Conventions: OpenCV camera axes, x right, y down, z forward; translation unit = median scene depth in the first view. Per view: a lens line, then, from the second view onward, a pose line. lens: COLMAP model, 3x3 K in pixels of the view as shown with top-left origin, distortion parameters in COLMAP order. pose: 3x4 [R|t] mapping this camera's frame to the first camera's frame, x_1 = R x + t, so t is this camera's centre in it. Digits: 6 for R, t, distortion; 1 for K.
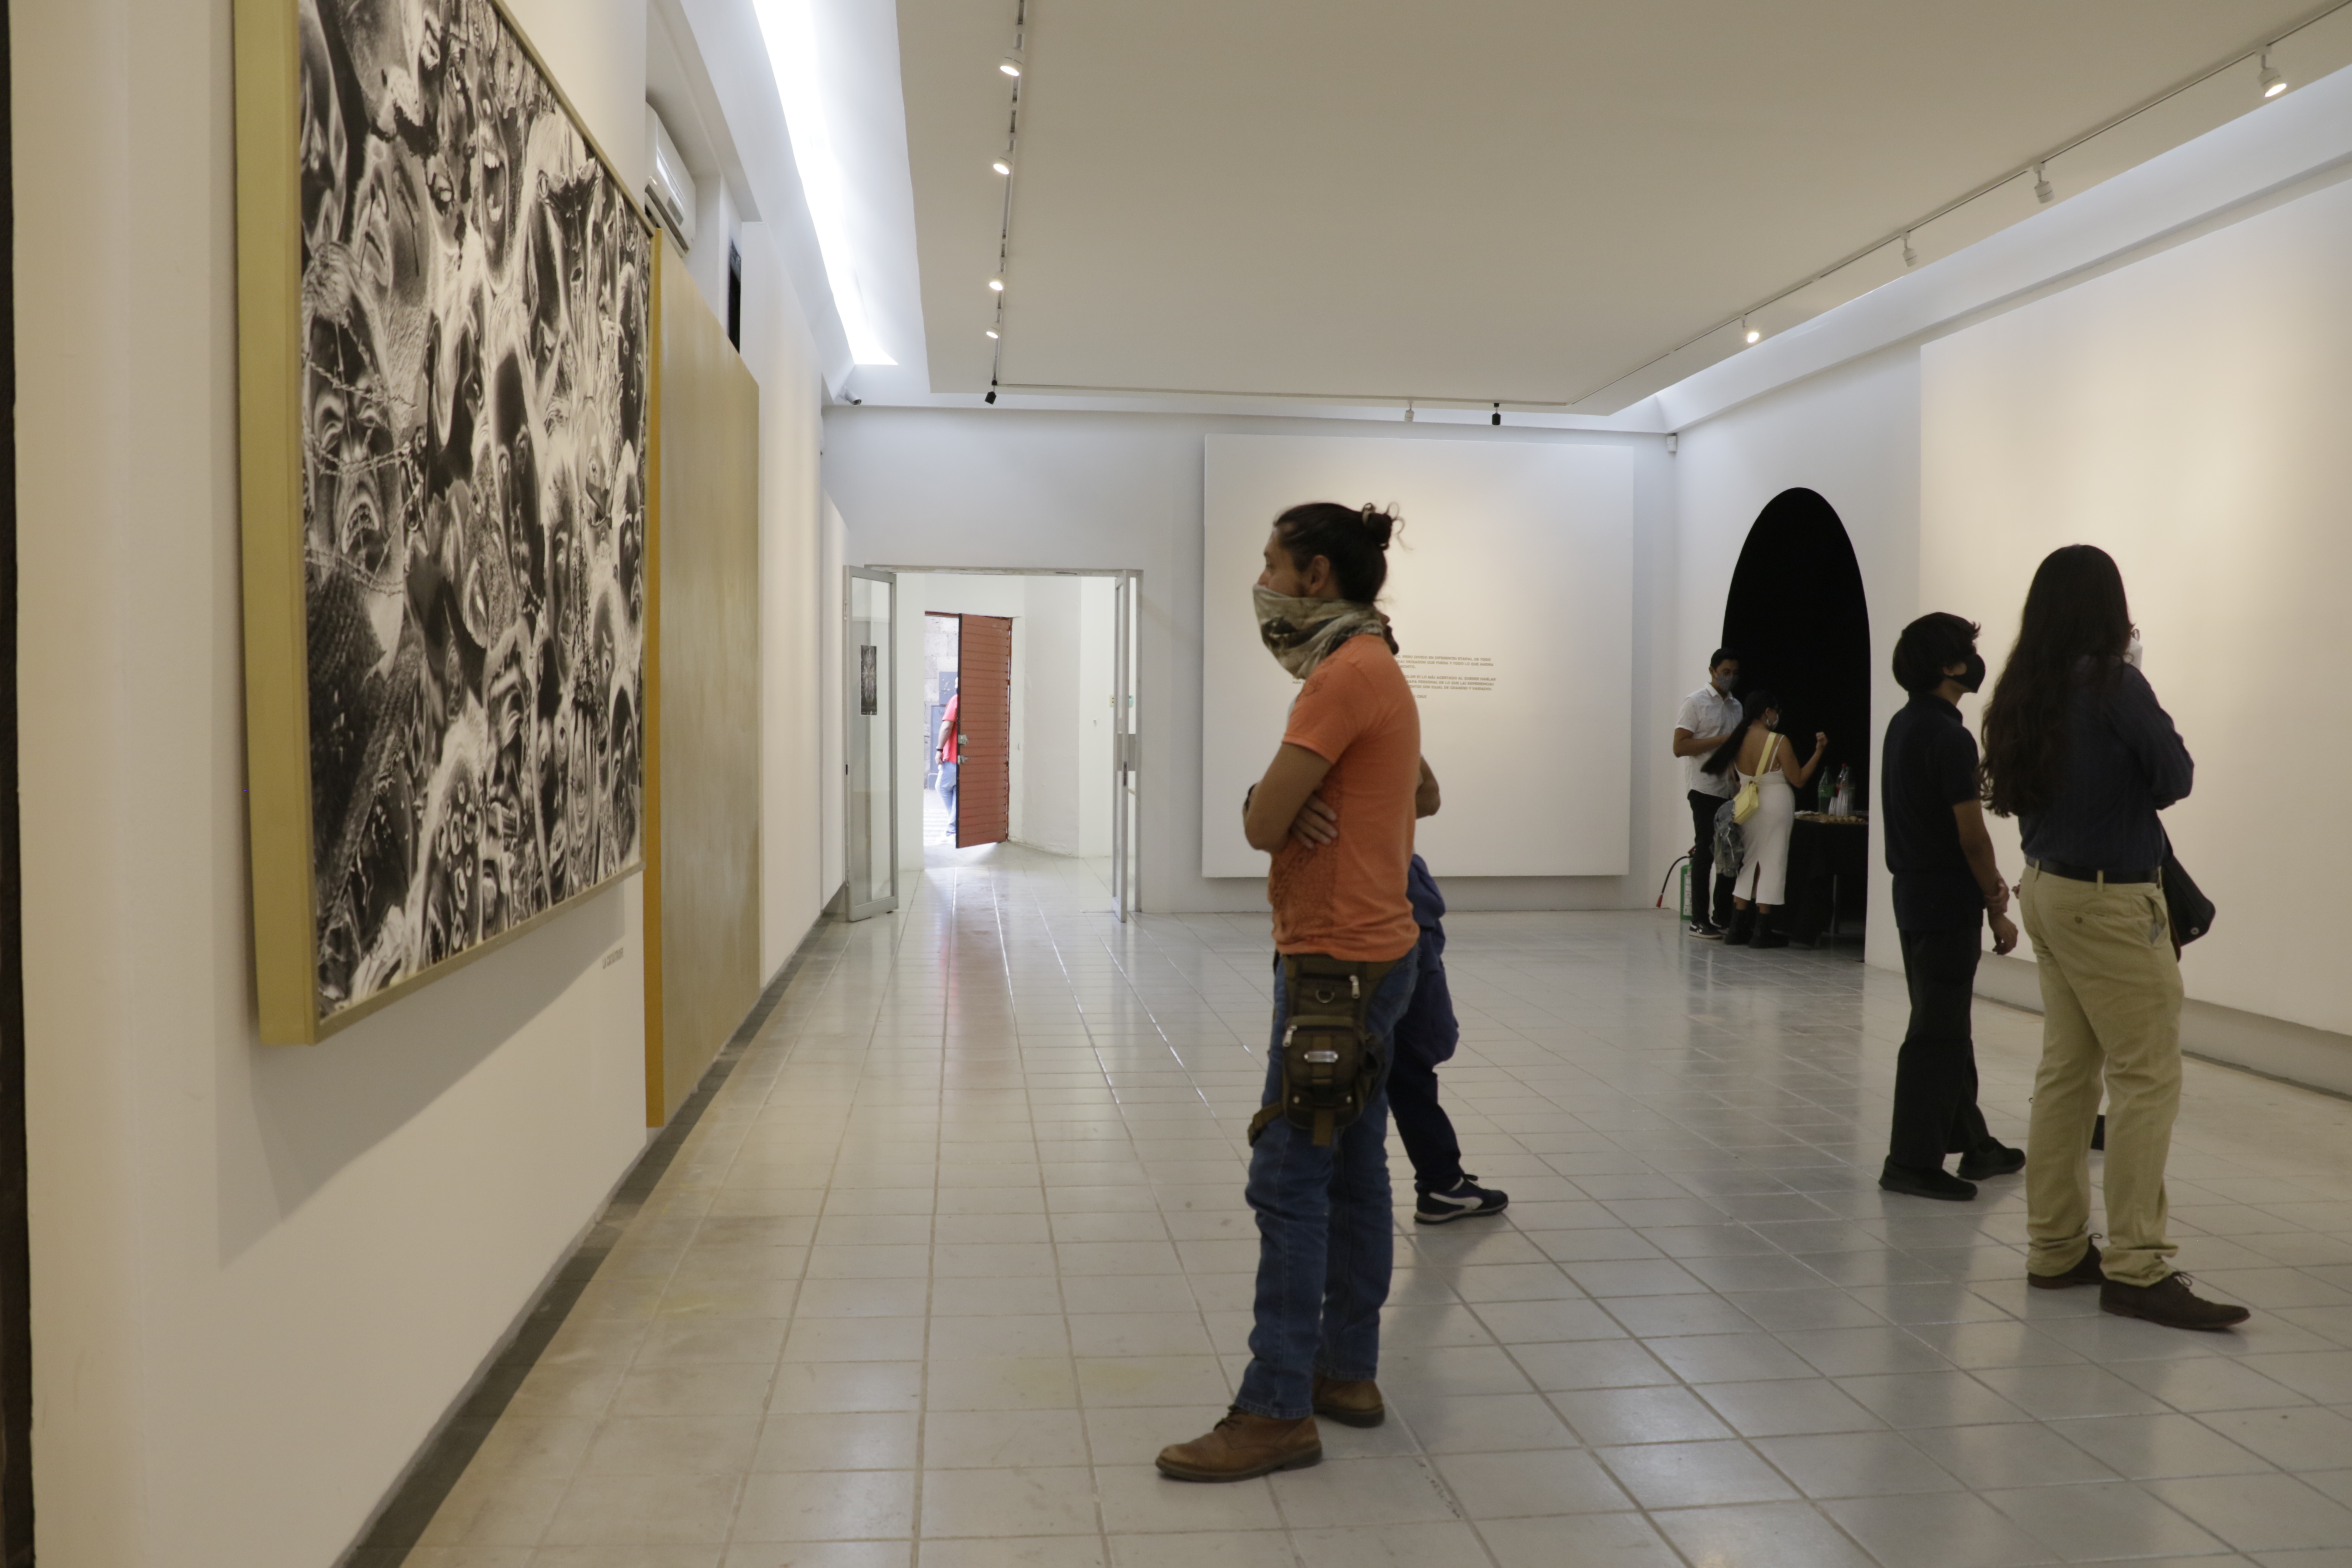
lens RADIAL K [[1923.6, 0, 1176.0], [0, 1923.6, 784.0], [0, 0, 1]] dist [-0.050984, 0.001197]
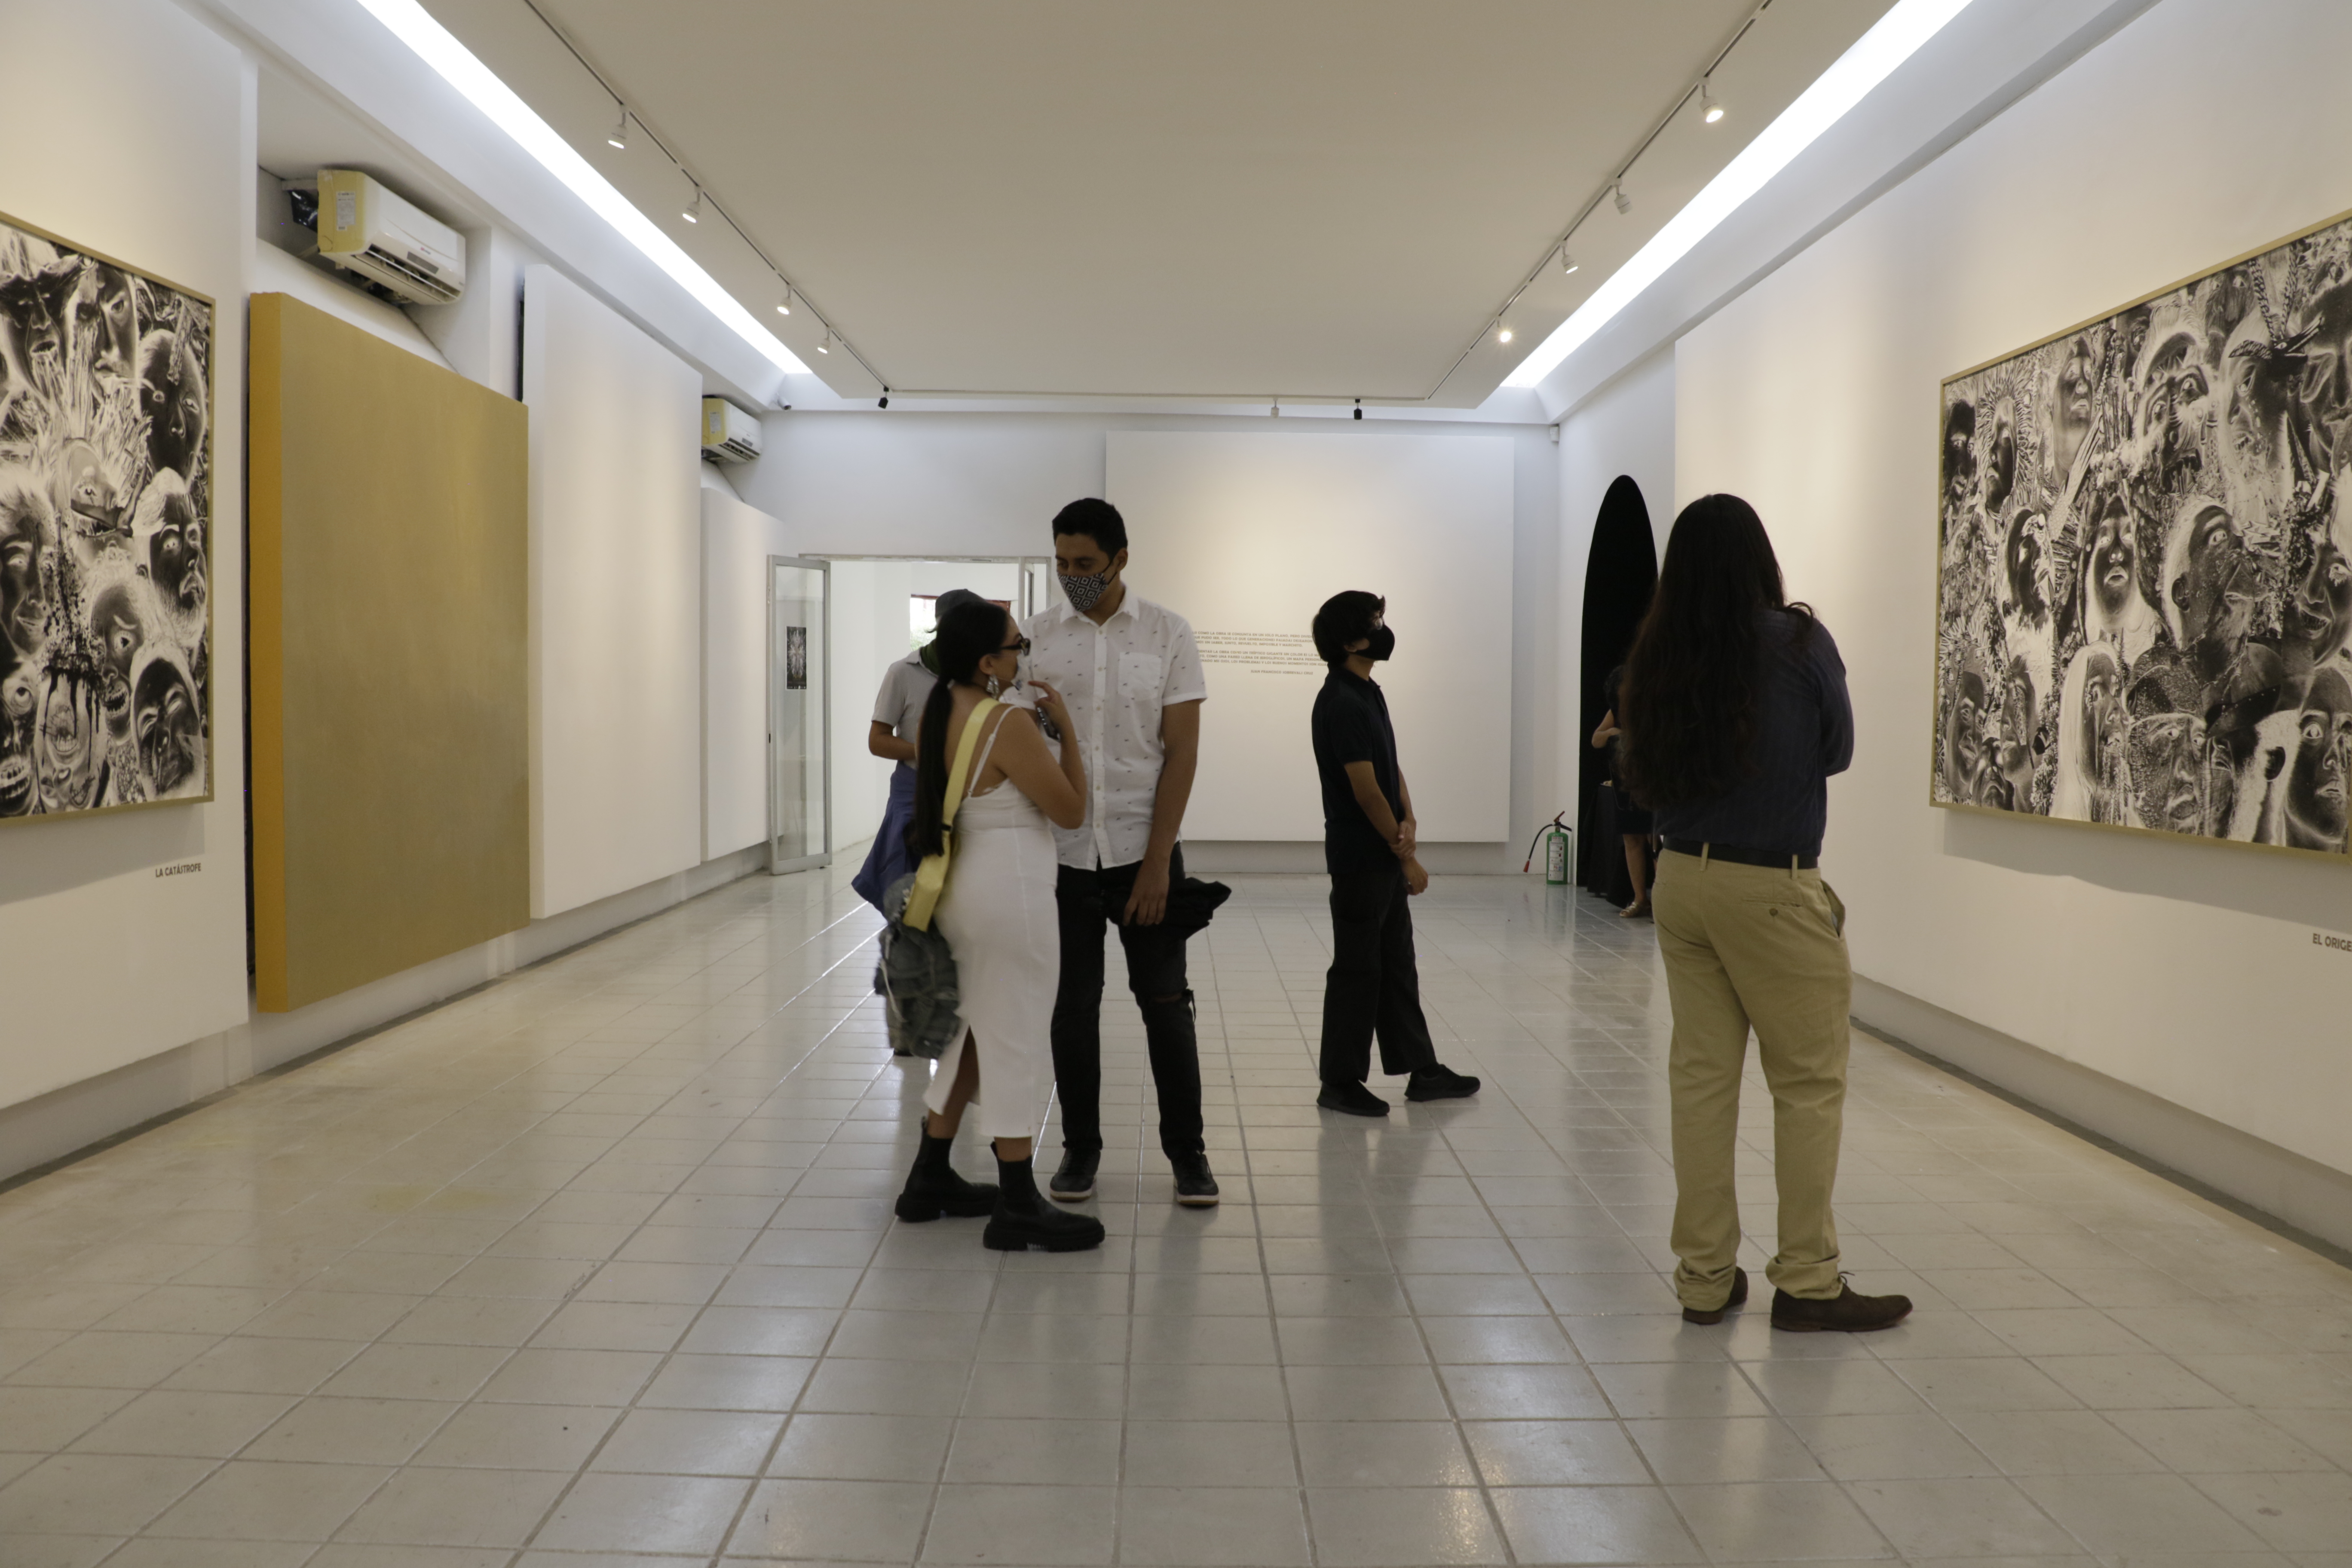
lens RADIAL K [[1877.8, 0, 1173.3], [0, 1877.8, 811.6], [0, 0, 1]] dist [-0.140029, 0.136166]
pose [[0.993804, 0.008356, -0.110829, 0.536835], [-0.005538, 0.999654, 0.025714, 0.017240], [0.111006, -0.024941, 0.993507, -0.152104]]
